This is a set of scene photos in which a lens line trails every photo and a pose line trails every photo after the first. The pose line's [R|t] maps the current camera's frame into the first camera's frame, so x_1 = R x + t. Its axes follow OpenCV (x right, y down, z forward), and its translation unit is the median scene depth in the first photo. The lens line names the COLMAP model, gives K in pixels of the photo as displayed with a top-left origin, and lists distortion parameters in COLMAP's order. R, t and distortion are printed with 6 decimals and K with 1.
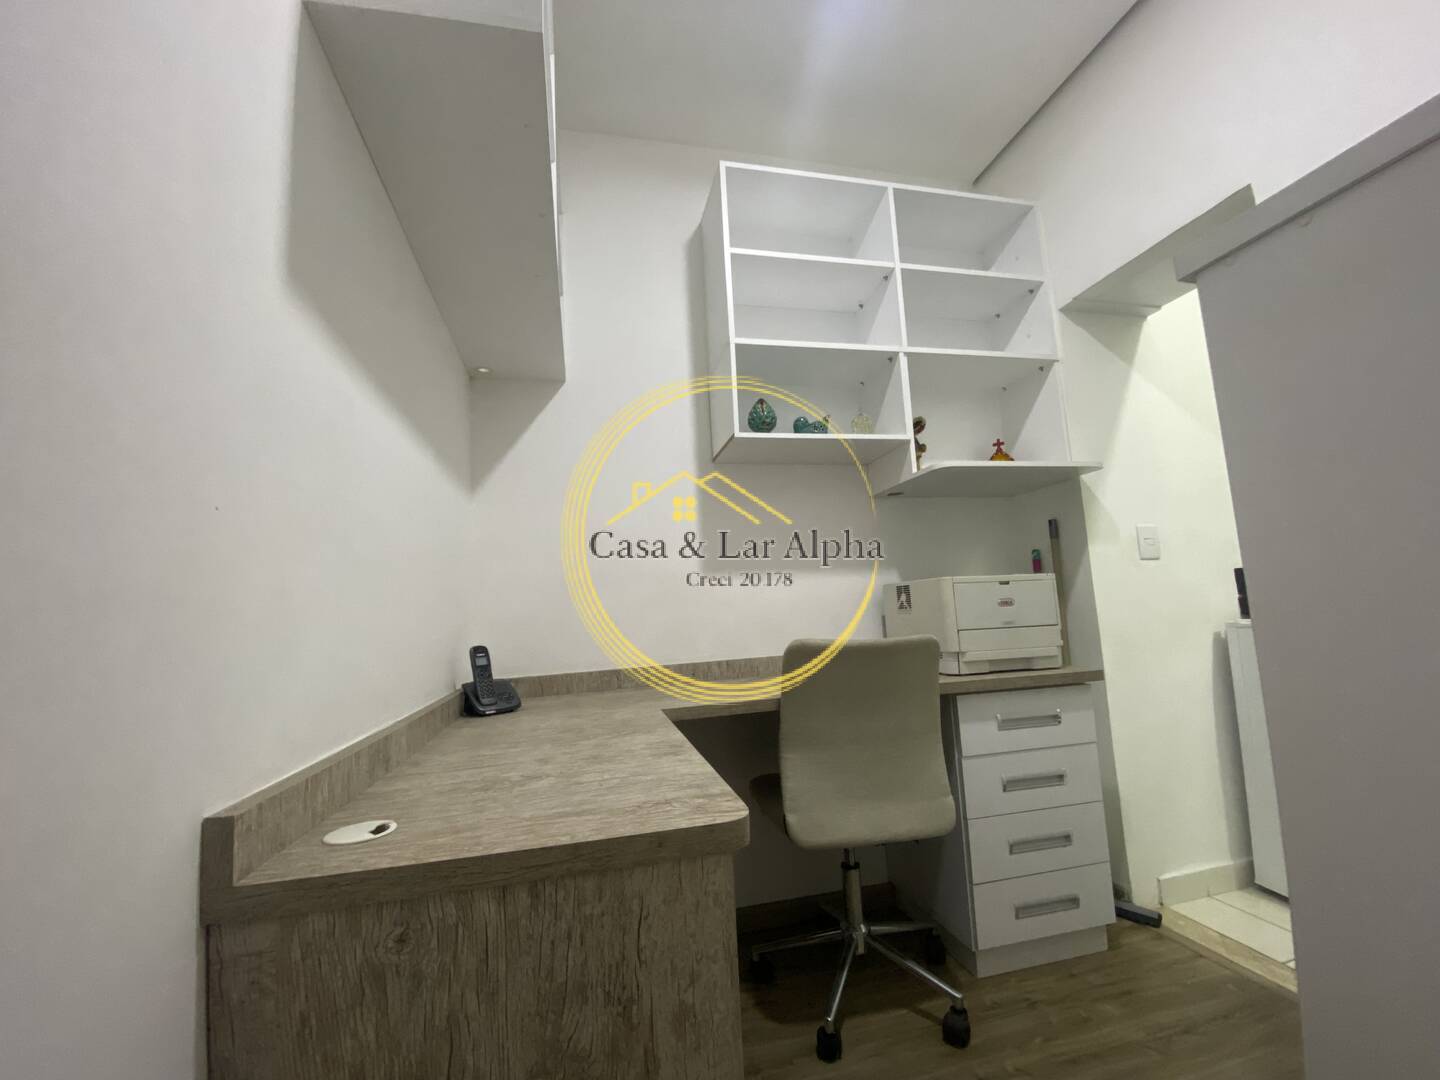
lens RADIAL K [[592.3, 0, 716.6], [0, 592.3, 541.7], [0, 0, 1]] dist [0.025255, -0.022369]
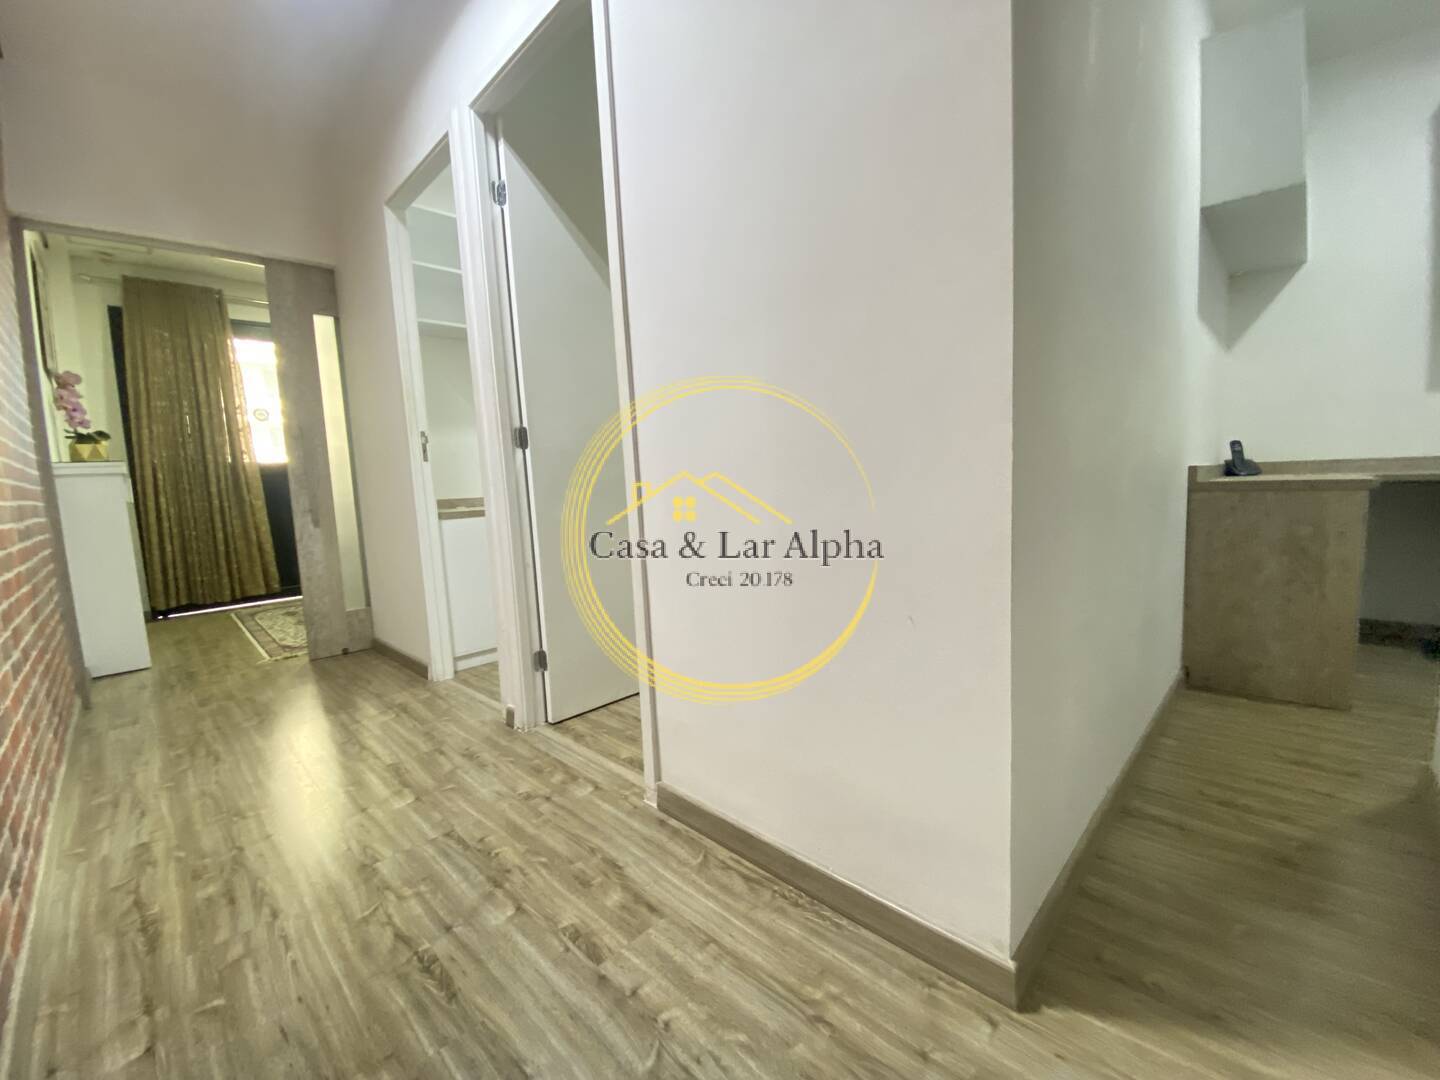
lens RADIAL K [[592.3, 0, 716.6], [0, 592.3, 541.7], [0, 0, 1]] dist [0.025255, -0.022369]
pose [[0.533915, 0.105161, -0.838973, 0.327138], [0.130961, 0.969977, 0.204924, -0.109937], [0.835335, -0.219285, 0.504113, -1.362012]]
